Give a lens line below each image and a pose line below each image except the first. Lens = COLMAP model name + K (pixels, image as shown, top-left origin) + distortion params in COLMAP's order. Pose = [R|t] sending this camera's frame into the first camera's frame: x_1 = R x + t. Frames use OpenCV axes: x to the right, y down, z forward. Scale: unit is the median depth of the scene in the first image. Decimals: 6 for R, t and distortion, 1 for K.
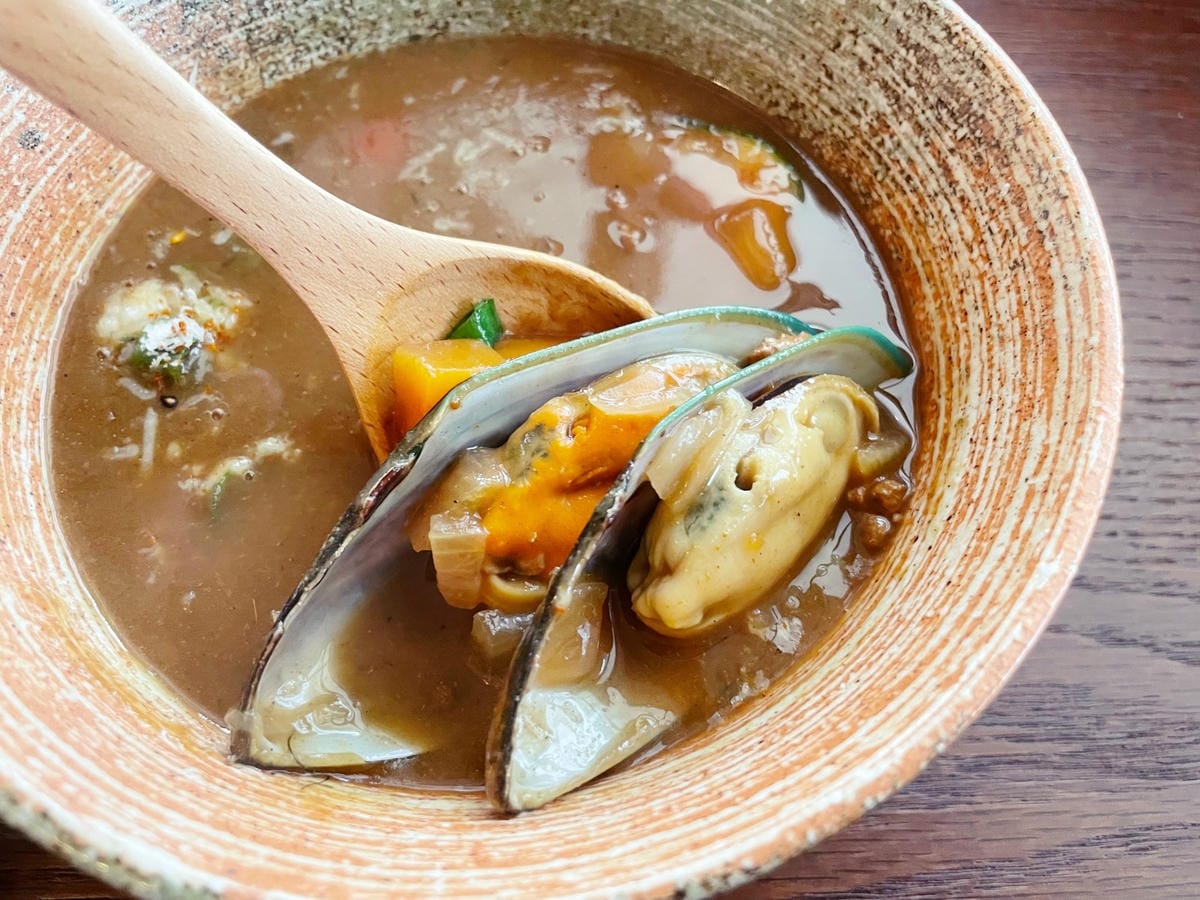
lens RADIAL K [[921.5, 0, 600.0], [0, 921.5, 450.0], [0, 0, 1]] dist [-0.004233, -0.011375]
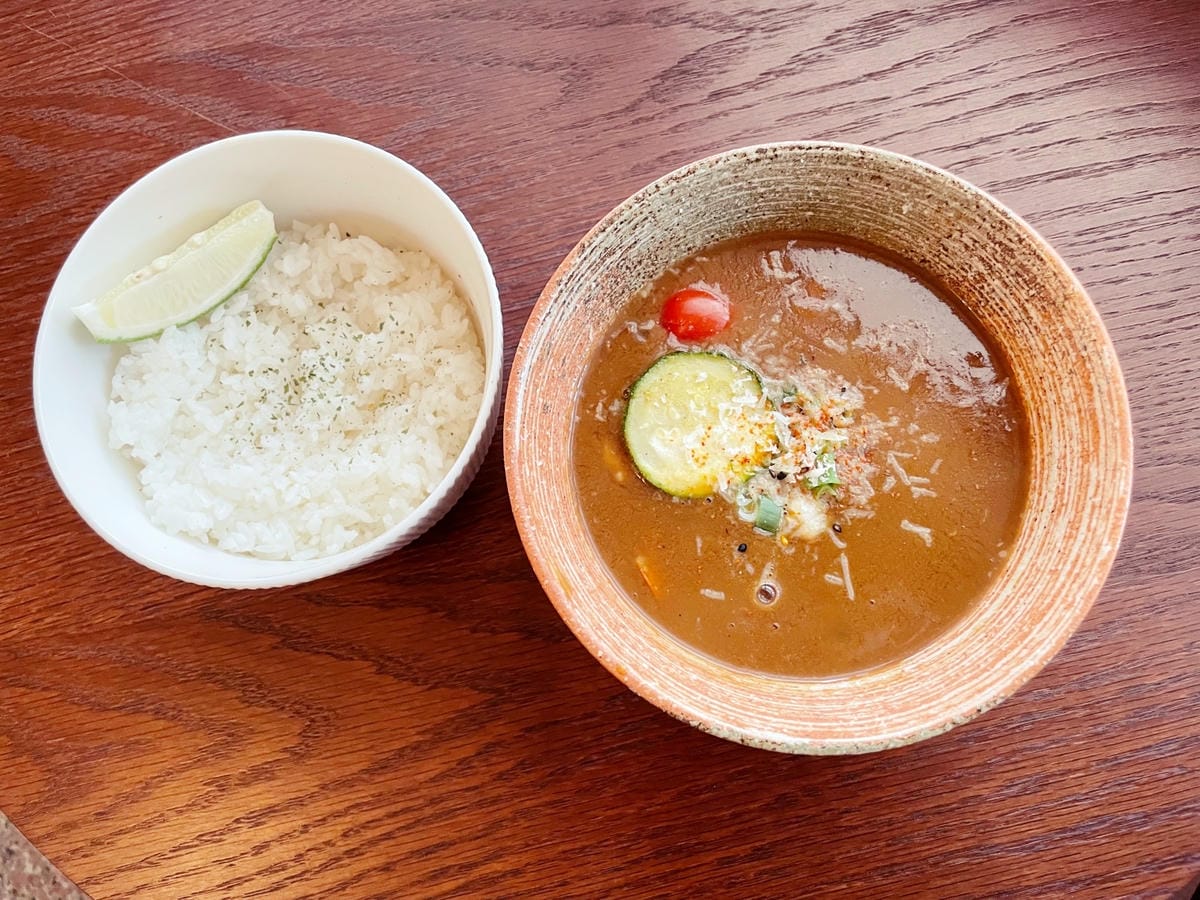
lens RADIAL K [[872.5, 0, 600.0], [0, 872.5, 450.0], [0, 0, 1]] dist [-0.000740, -0.003919]
pose [[0.975346, -0.211575, -0.062745, -0.451265], [0.220498, 0.945938, 0.237870, -0.727183], [0.009025, -0.245841, 0.969268, -0.860024]]
